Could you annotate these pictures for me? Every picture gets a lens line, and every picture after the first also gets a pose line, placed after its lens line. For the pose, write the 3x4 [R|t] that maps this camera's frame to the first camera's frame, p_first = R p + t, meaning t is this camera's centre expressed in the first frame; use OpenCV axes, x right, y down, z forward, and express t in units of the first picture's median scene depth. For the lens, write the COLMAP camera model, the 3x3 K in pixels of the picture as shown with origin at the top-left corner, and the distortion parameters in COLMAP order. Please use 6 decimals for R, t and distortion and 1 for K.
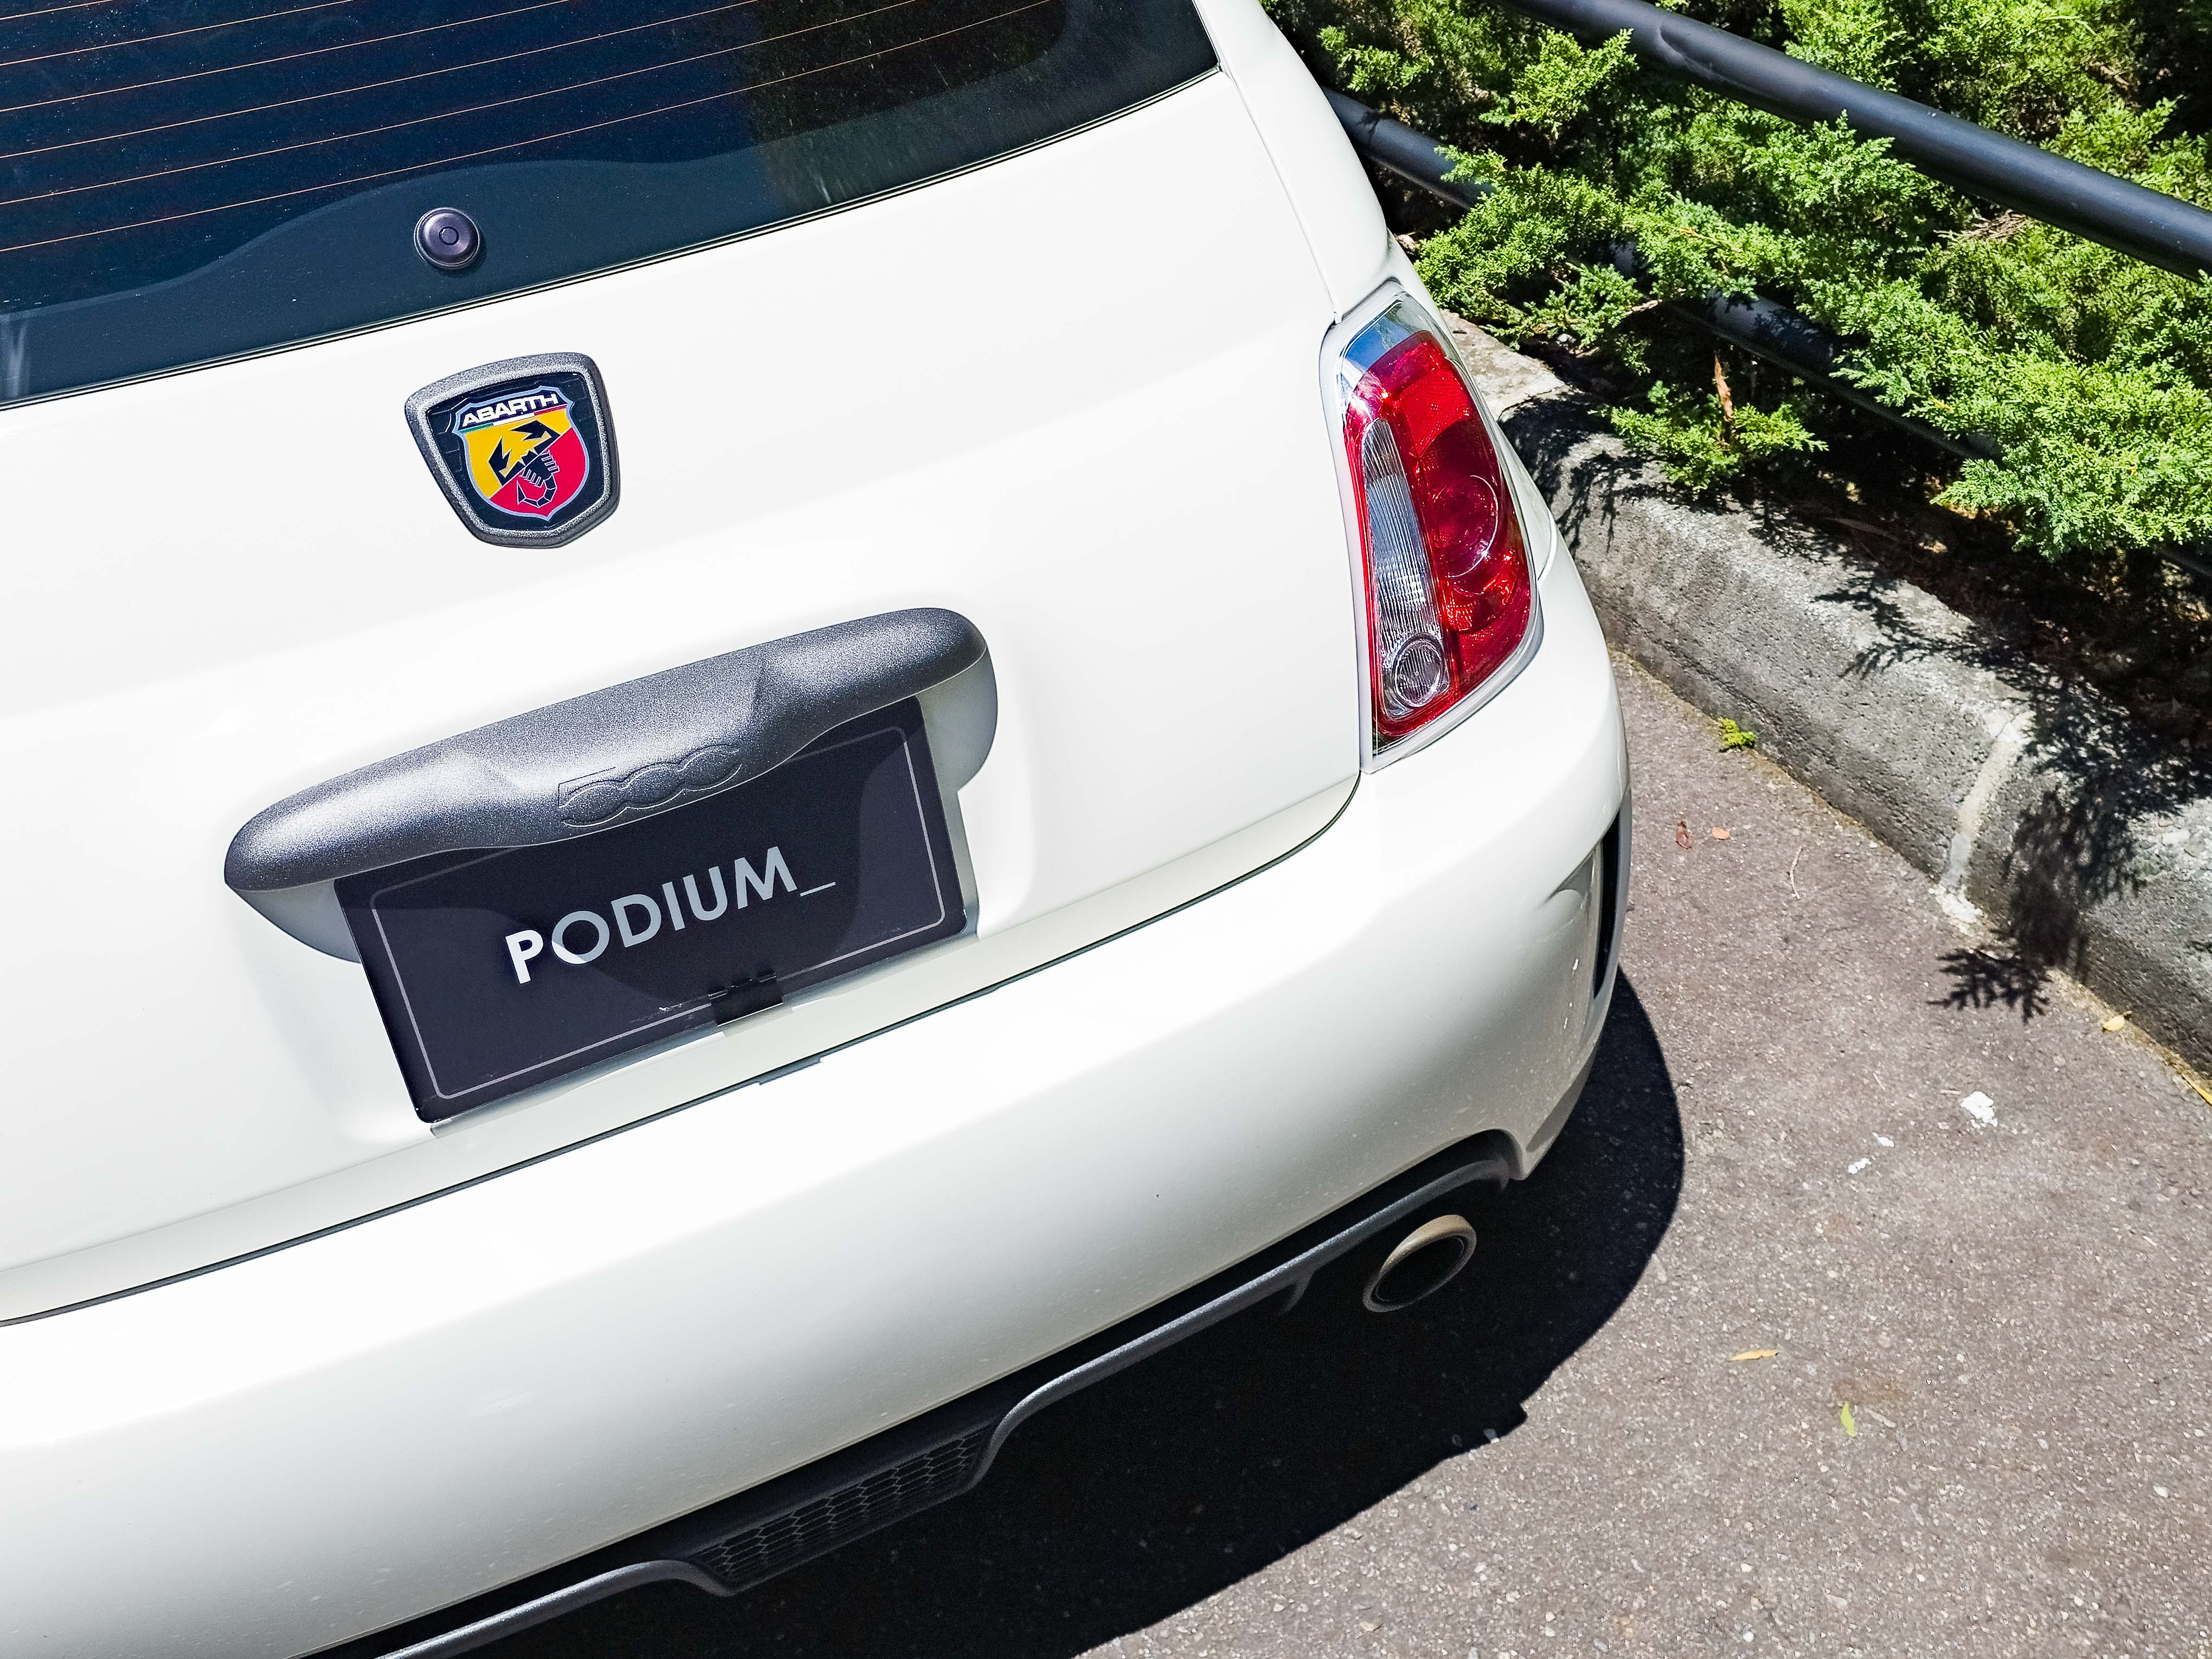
lens RADIAL K [[2195.4, 0, 1126.2], [0, 2195.4, 798.6], [0, 0, 1]] dist [0.057739, 0.000000]
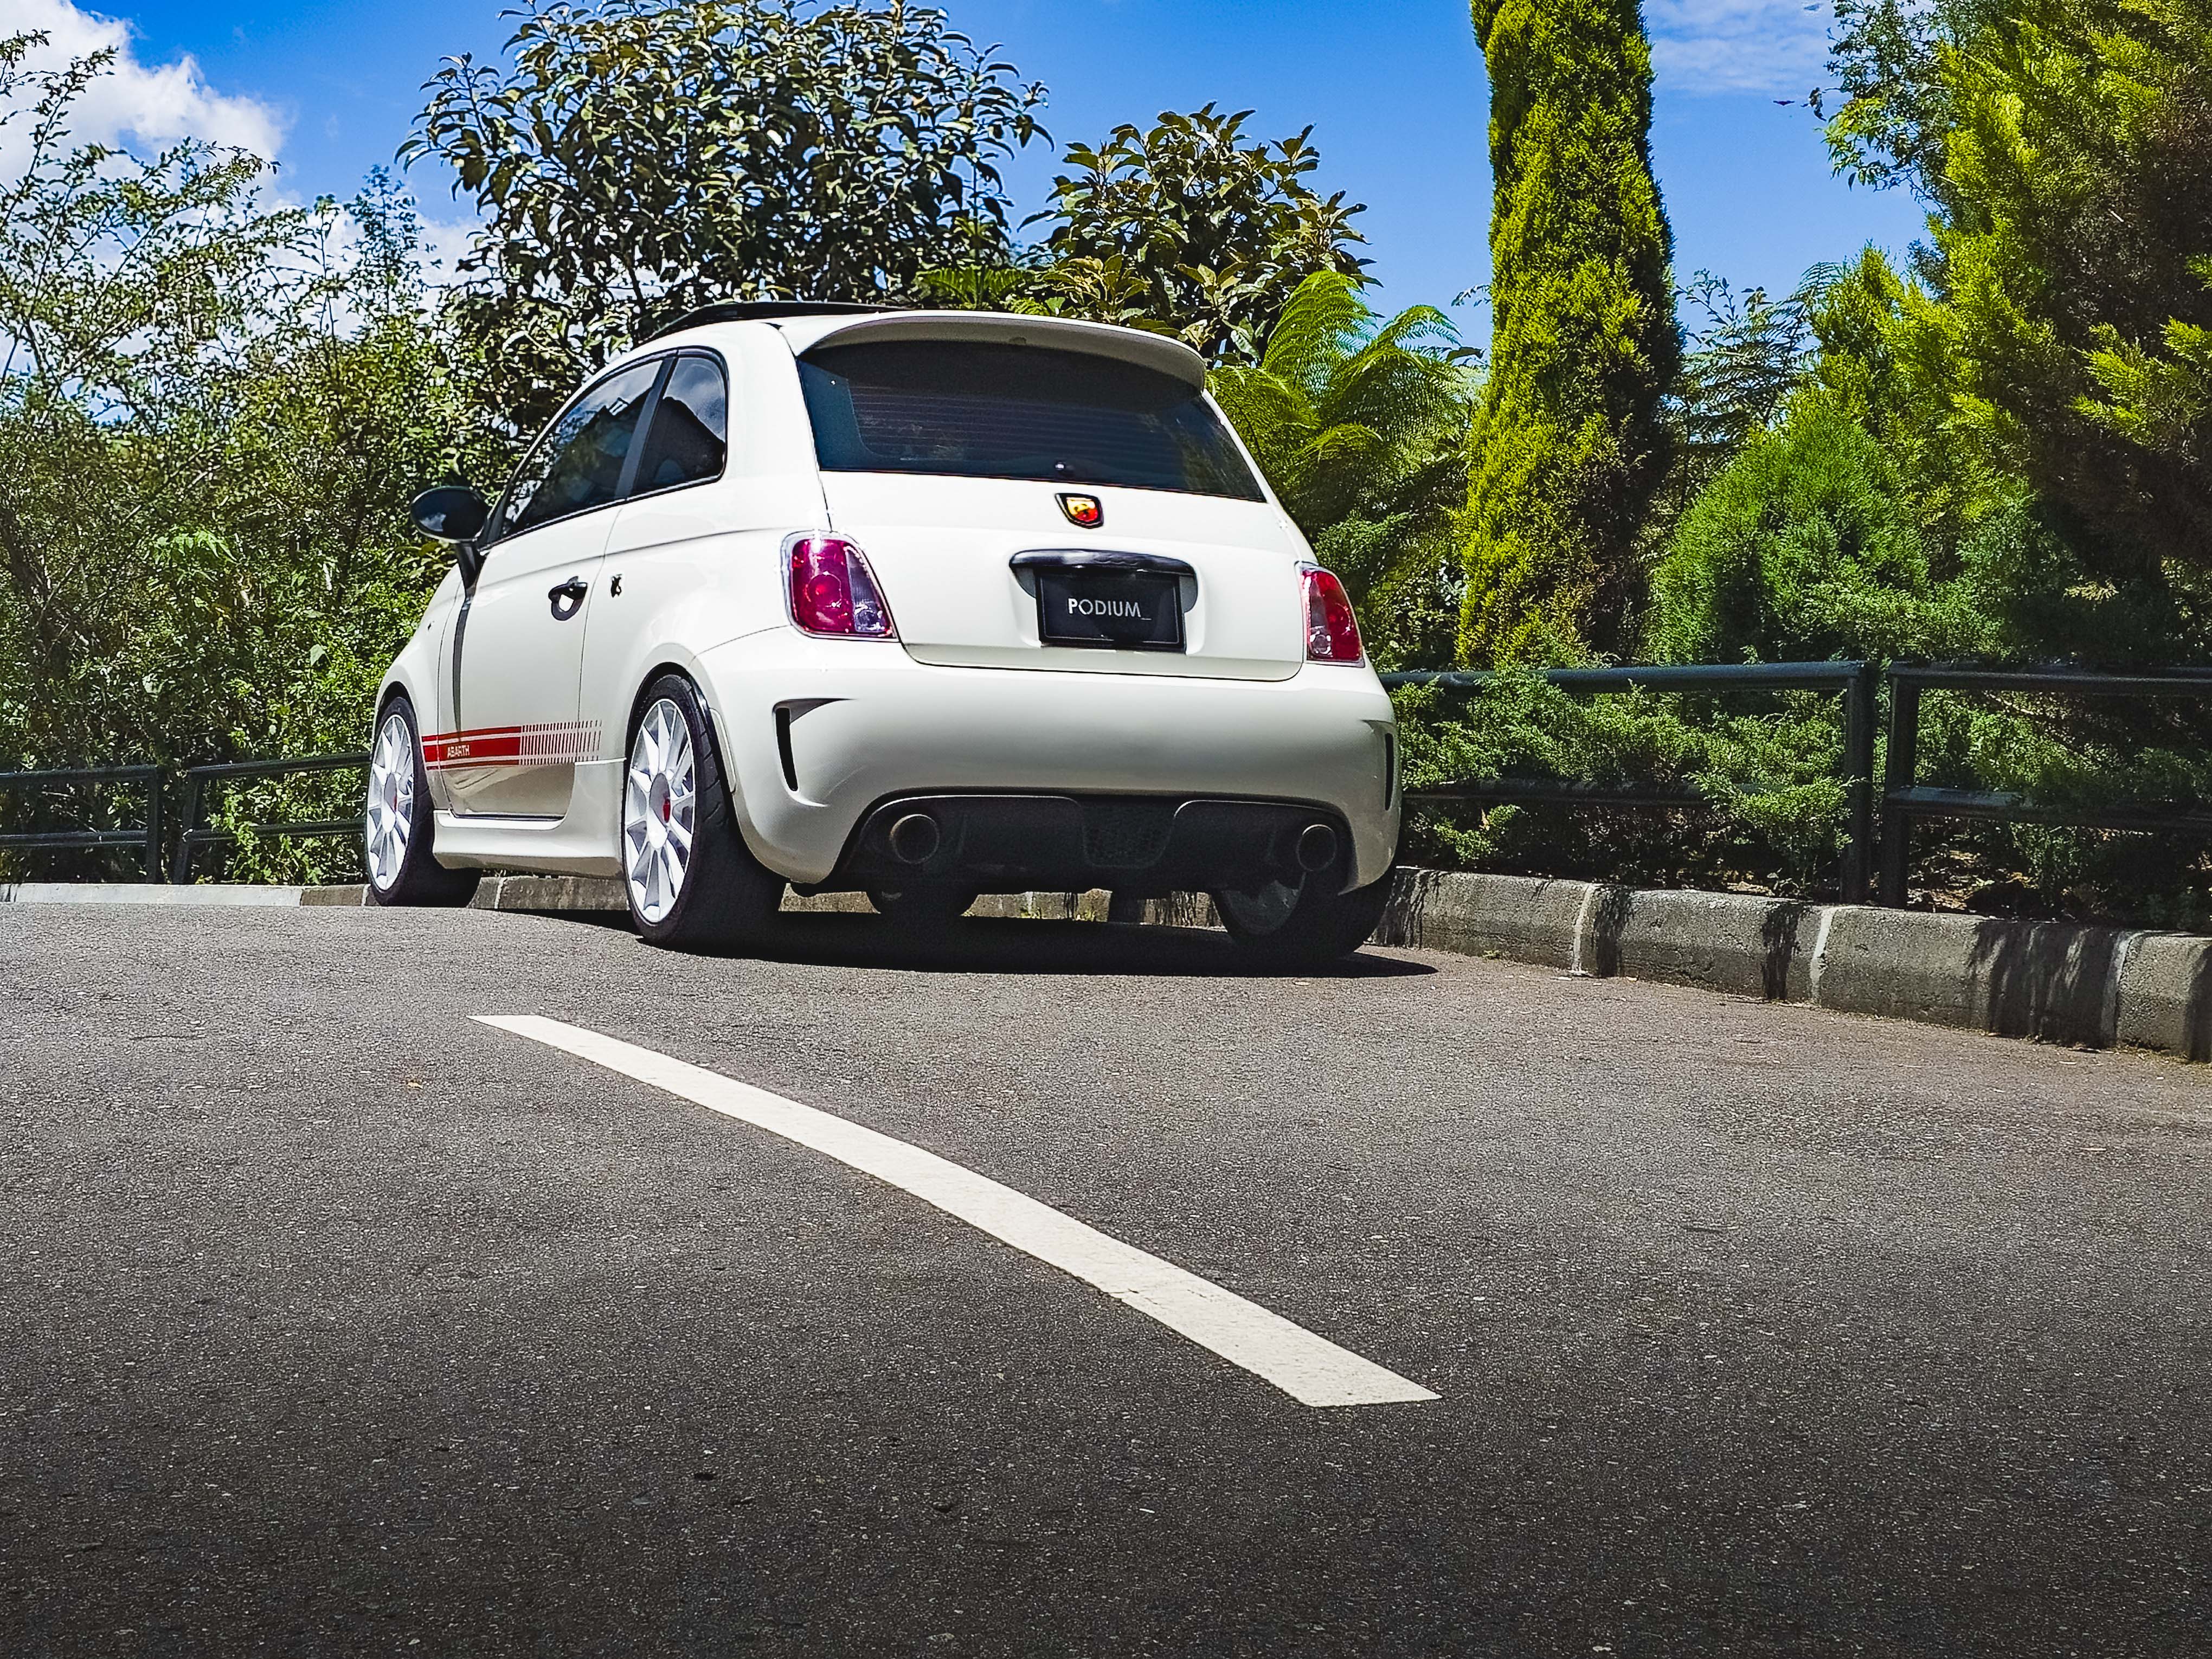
lens RADIAL K [[3838.4, 0, 1088.7], [0, 3838.4, 829.4], [0, 0, 1]] dist [0.157973, 0.000000]
pose [[0.996657, 0.081279, -0.008220, -0.137089], [-0.068109, 0.771141, -0.633011, 3.735634], [-0.045112, 0.631455, 0.774099, -3.159060]]
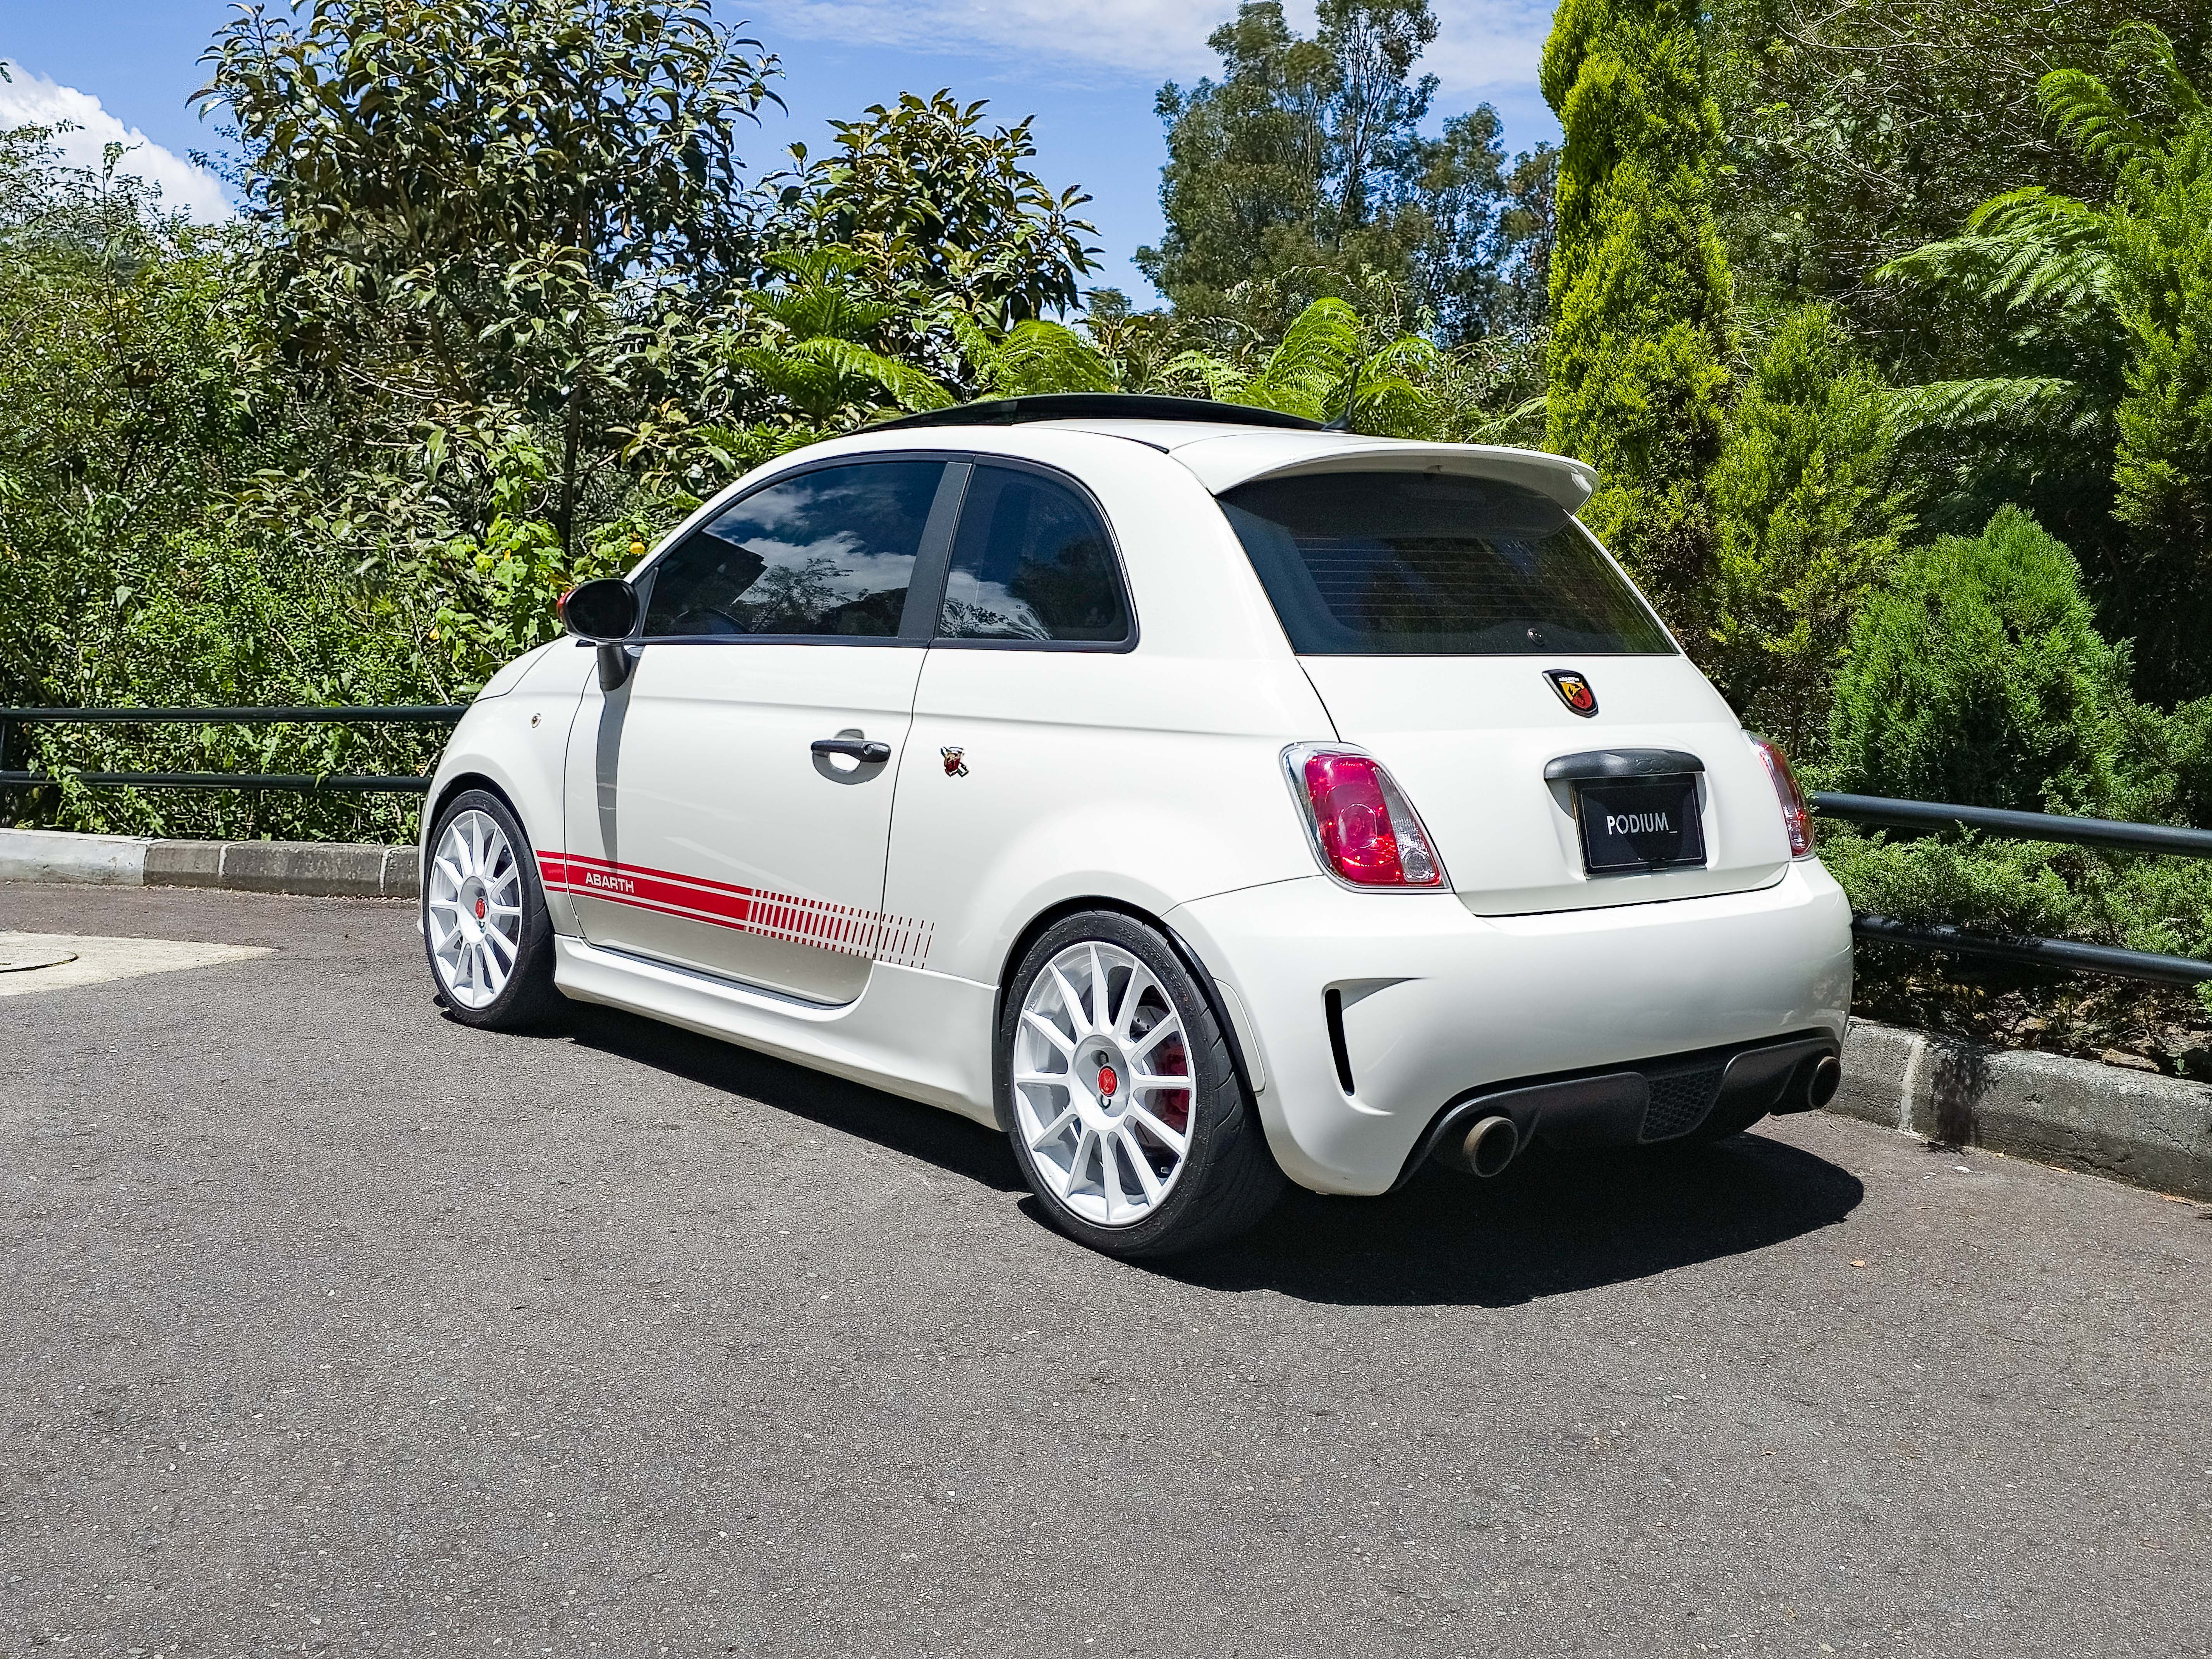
lens RADIAL K [[2521.3, 0, 1124.3], [0, 2521.3, 829.2], [0, 0, 1]] dist [0.057264, 0.000000]
pose [[0.958084, 0.056307, 0.280900, -1.591179], [0.107348, 0.838503, -0.534218, 1.566855], [-0.265615, 0.541980, 0.797312, -1.339268]]
